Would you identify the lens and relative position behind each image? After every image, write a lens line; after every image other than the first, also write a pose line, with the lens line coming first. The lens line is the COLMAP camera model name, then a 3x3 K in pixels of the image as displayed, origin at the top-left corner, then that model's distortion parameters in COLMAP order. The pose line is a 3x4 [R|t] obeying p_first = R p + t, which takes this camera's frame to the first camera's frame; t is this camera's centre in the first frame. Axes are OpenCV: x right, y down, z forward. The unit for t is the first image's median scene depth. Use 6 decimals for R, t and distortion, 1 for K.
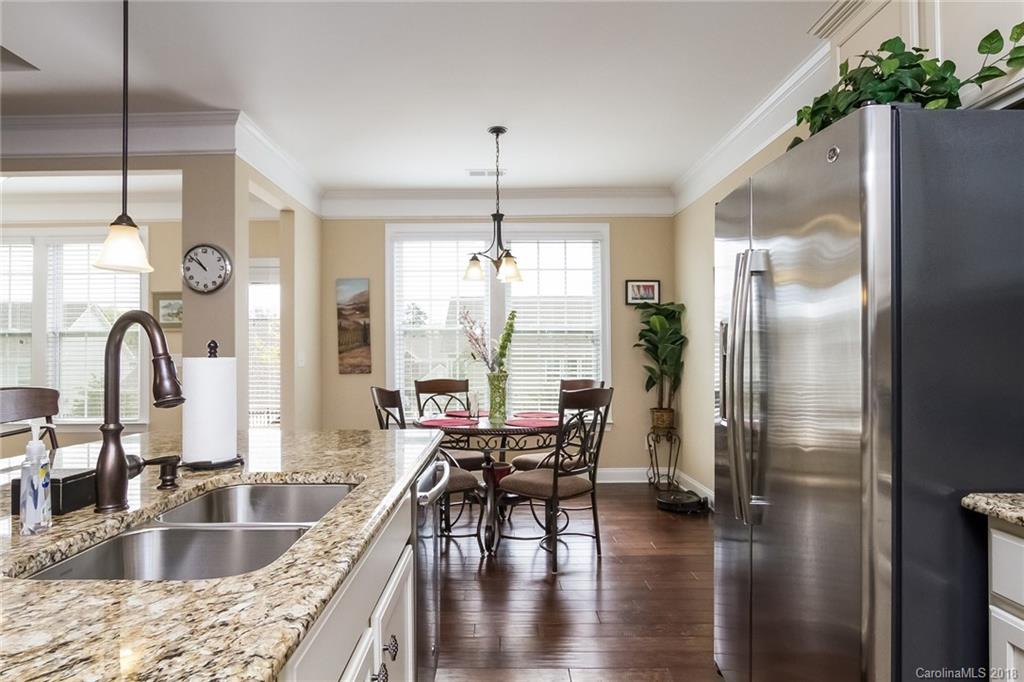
lens RADIAL K [[588.3, 0, 488.9], [0, 588.3, 343.7], [0, 0, 1]] dist [-0.013063, 0.001556]
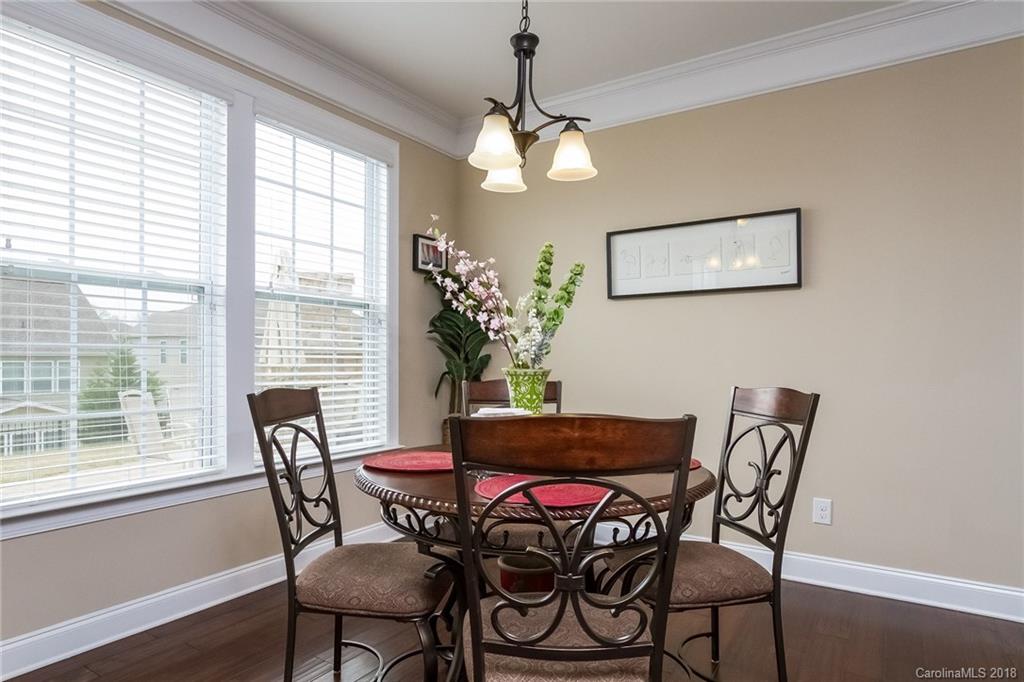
lens RADIAL K [[603.9, 0, 508.4], [0, 603.9, 350.2], [0, 0, 1]] dist [-0.004531, 0.000869]
pose [[0.531201, 0.018153, 0.847051, -0.307925], [-0.018333, 0.999783, -0.009929, 0.031263], [-0.847047, -0.010255, 0.531418, 0.567489]]
